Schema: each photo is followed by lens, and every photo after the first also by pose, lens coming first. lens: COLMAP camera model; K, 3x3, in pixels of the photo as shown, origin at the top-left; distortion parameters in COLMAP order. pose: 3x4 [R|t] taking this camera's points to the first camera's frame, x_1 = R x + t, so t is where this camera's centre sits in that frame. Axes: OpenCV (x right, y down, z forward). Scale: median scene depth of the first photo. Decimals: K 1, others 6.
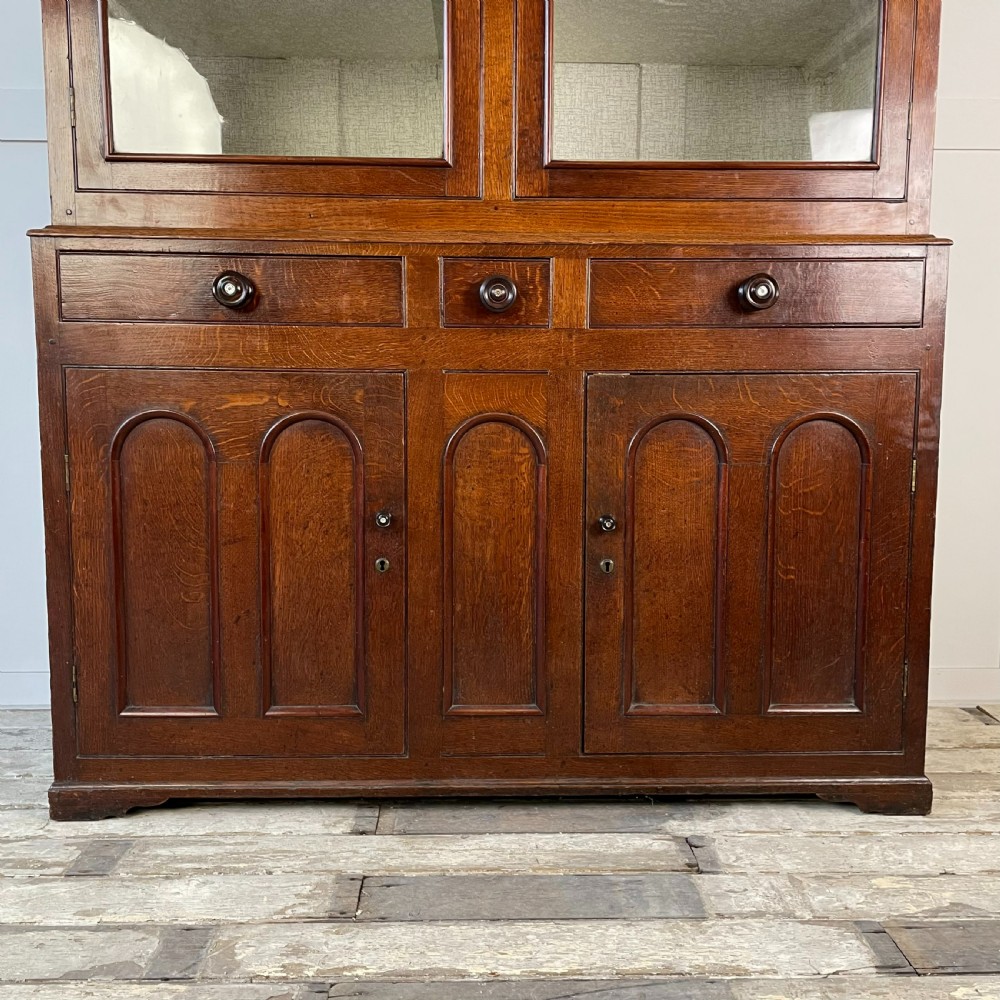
lens RADIAL K [[1017.1, 0, 503.2], [0, 1017.1, 495.8], [0, 0, 1]] dist [0.097552, -0.120298]
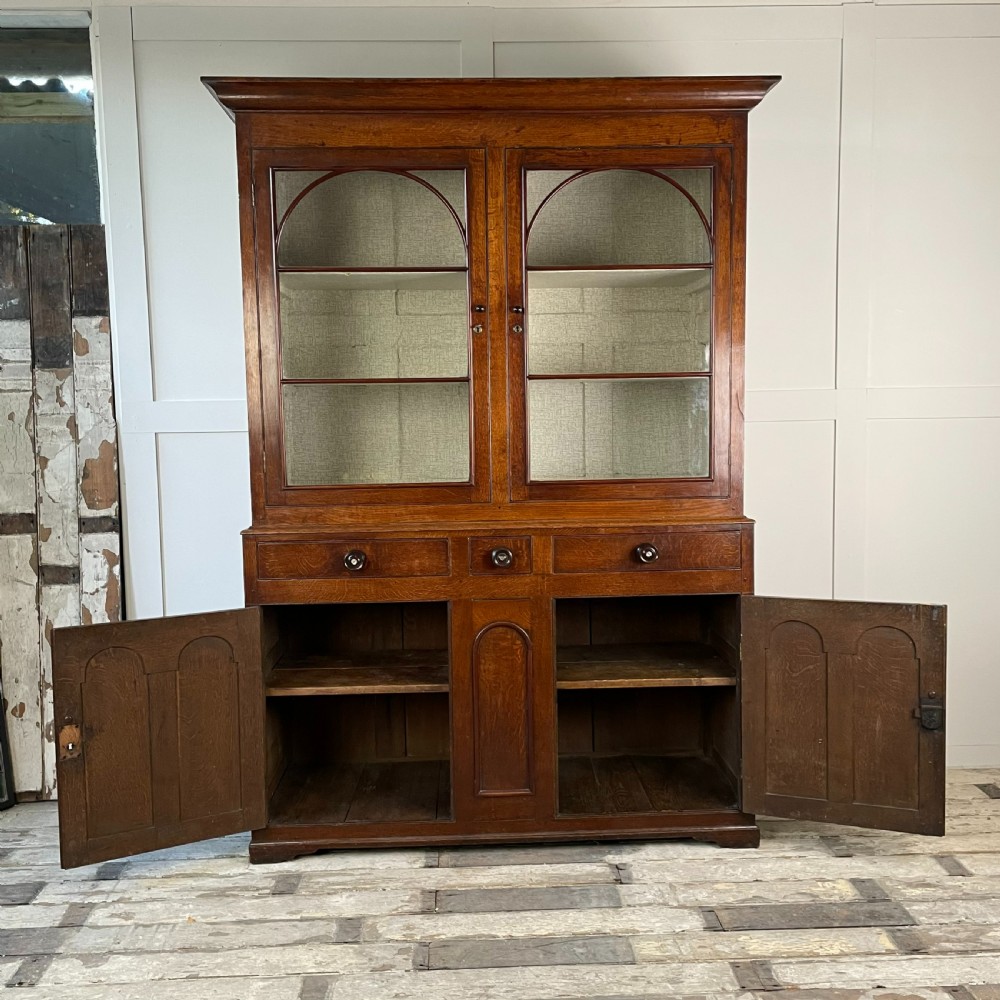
lens RADIAL K [[1045.3, 0, 501.3], [0, 1045.3, 496.7], [0, 0, 1]] dist [0.127510, -0.192322]
pose [[0.999705, -0.022419, 0.009298, -0.020511], [0.022610, 0.999525, -0.020952, -0.261049], [-0.008824, 0.021156, 0.999737, -0.816503]]
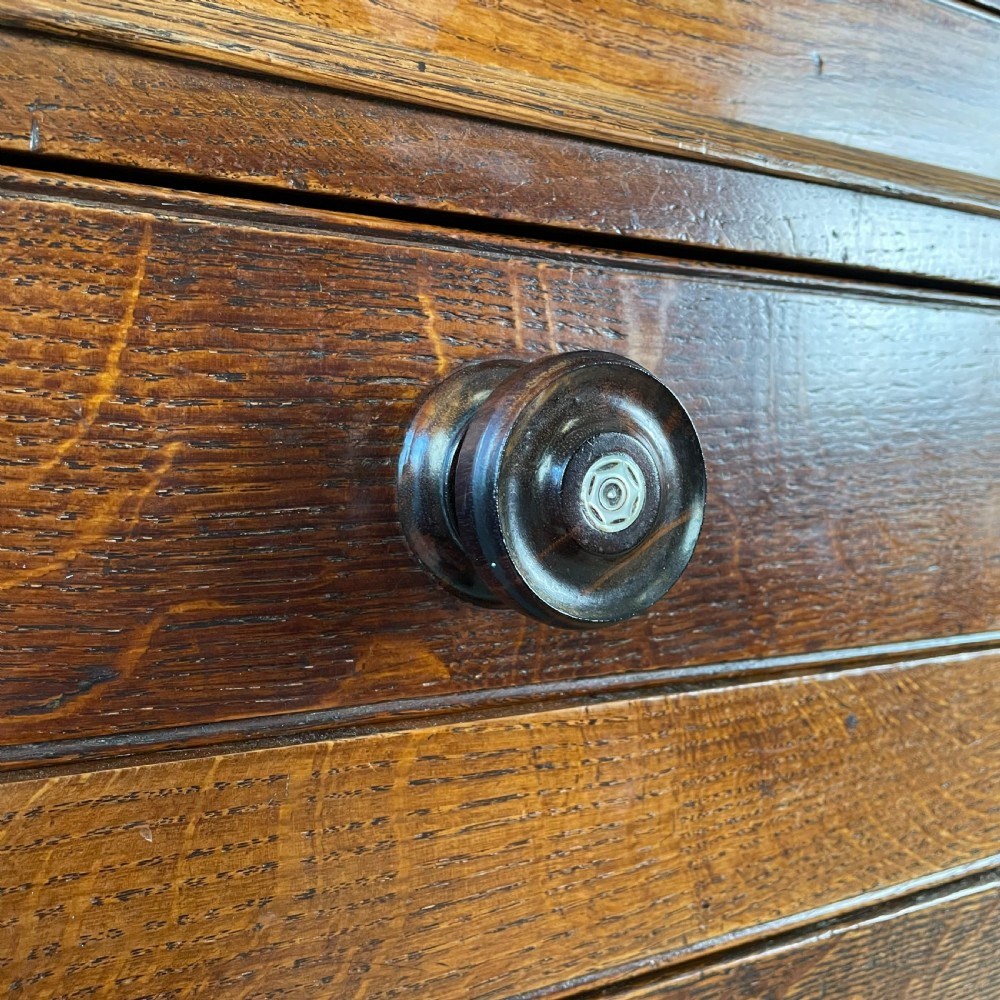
lens RADIAL K [[1033.3, 0, 500.0], [0, 1033.3, 500.0], [0, 0, 1]] dist [0.095417, -0.169625]
pose [[0.880145, -0.017054, 0.474398, -0.326190], [0.038280, 0.998650, -0.035120, -0.188931], [-0.473159, 0.049070, 0.879610, 0.858520]]
